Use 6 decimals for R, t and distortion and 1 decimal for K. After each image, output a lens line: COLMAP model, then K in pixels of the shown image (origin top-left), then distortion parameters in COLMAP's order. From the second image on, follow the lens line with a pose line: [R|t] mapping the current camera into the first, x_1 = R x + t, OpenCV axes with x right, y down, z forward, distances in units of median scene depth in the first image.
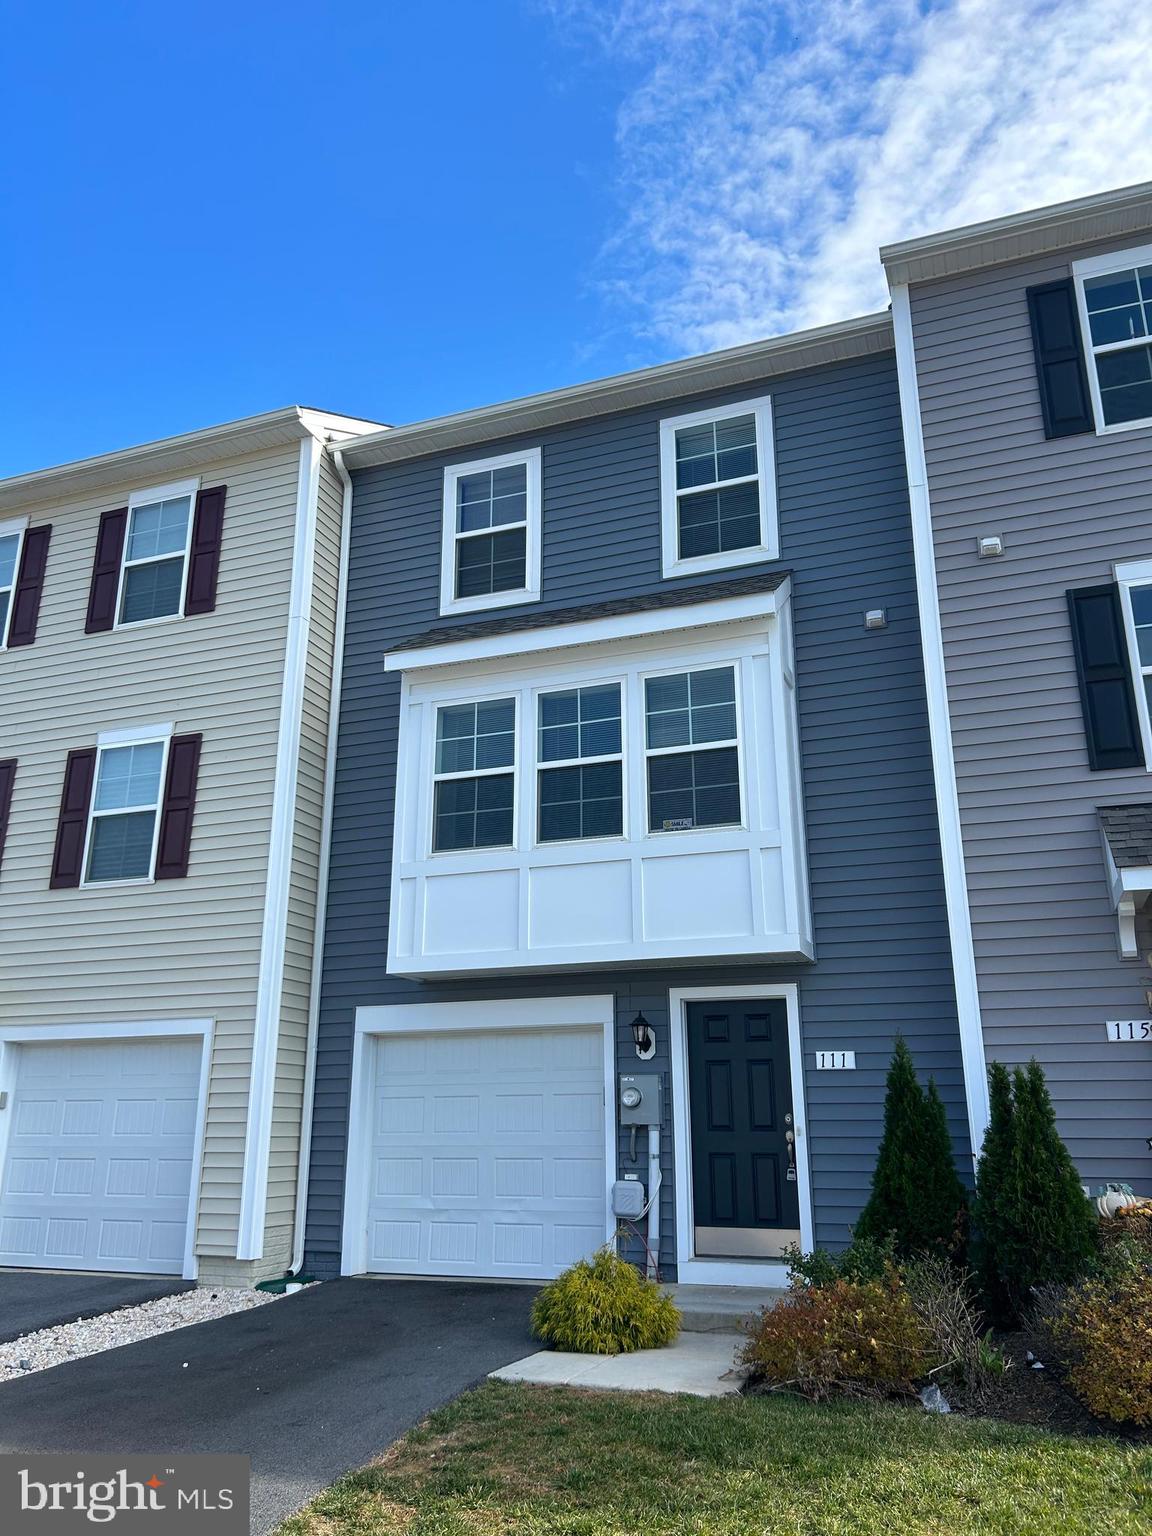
lens RADIAL K [[1153.7, 0, 576.3], [0, 1153.7, 758.5], [0, 0, 1]] dist [0.028816, -0.024510]
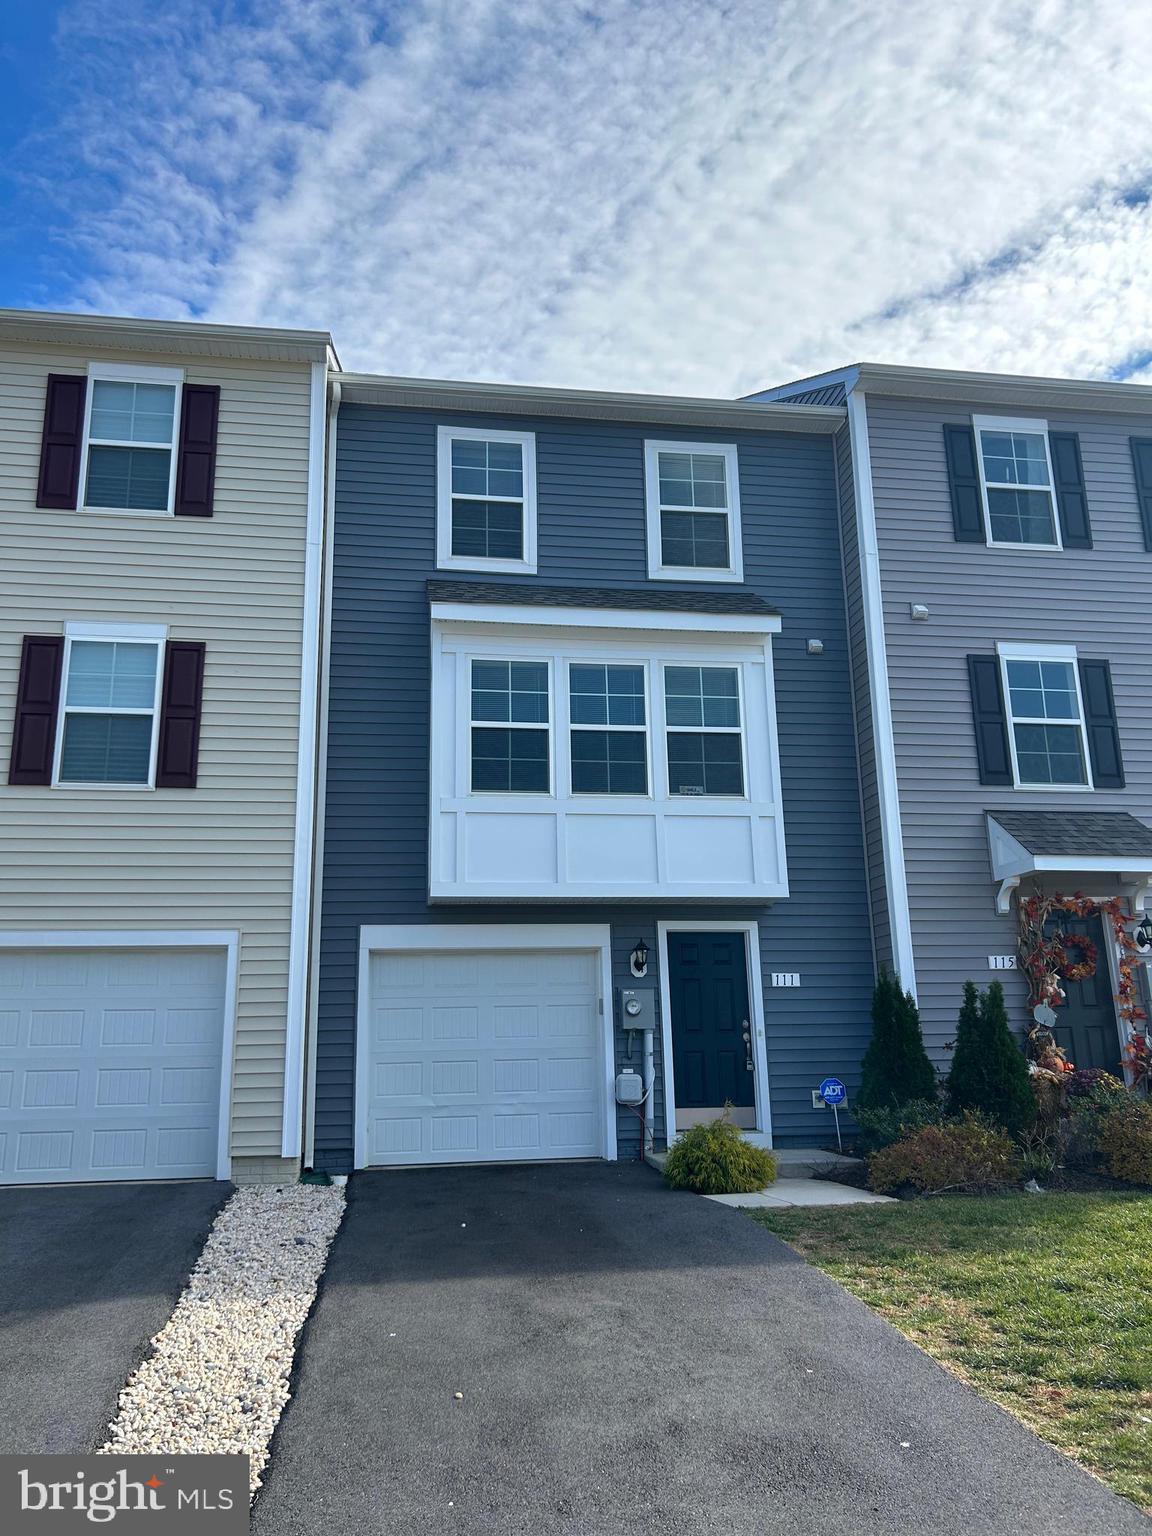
lens RADIAL K [[1153.7, 0, 562.6], [0, 1153.7, 763.7], [0, 0, 1]] dist [0.028816, -0.024510]
pose [[0.870186, 0.107758, 0.480796, -0.589202], [-0.134899, 0.990612, 0.022131, 0.019317], [-0.473898, -0.084117, 0.876553, -0.011634]]
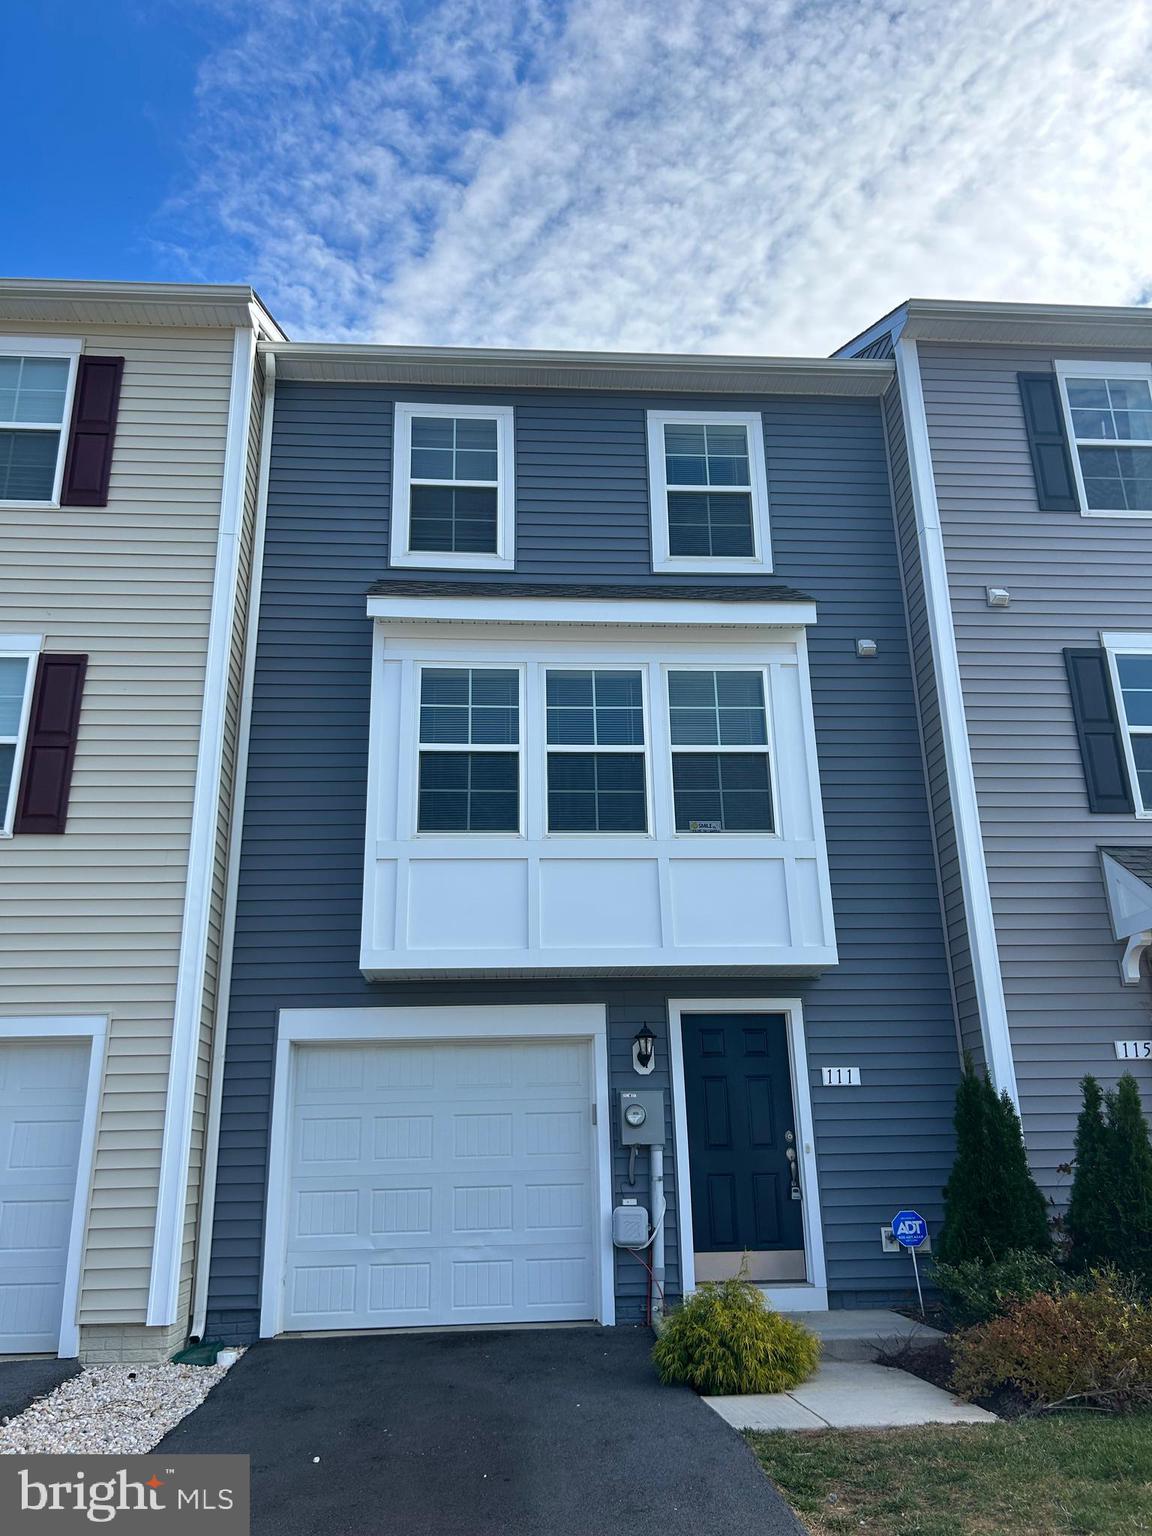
lens RADIAL K [[1153.7, 0, 574.5], [0, 1153.7, 760.5], [0, 0, 1]] dist [0.028816, -0.024510]
pose [[0.906740, 0.122045, 0.403643, -0.377038], [-0.110944, 0.992524, -0.050874, 0.059736], [-0.406834, 0.001347, 0.913501, 0.162478]]
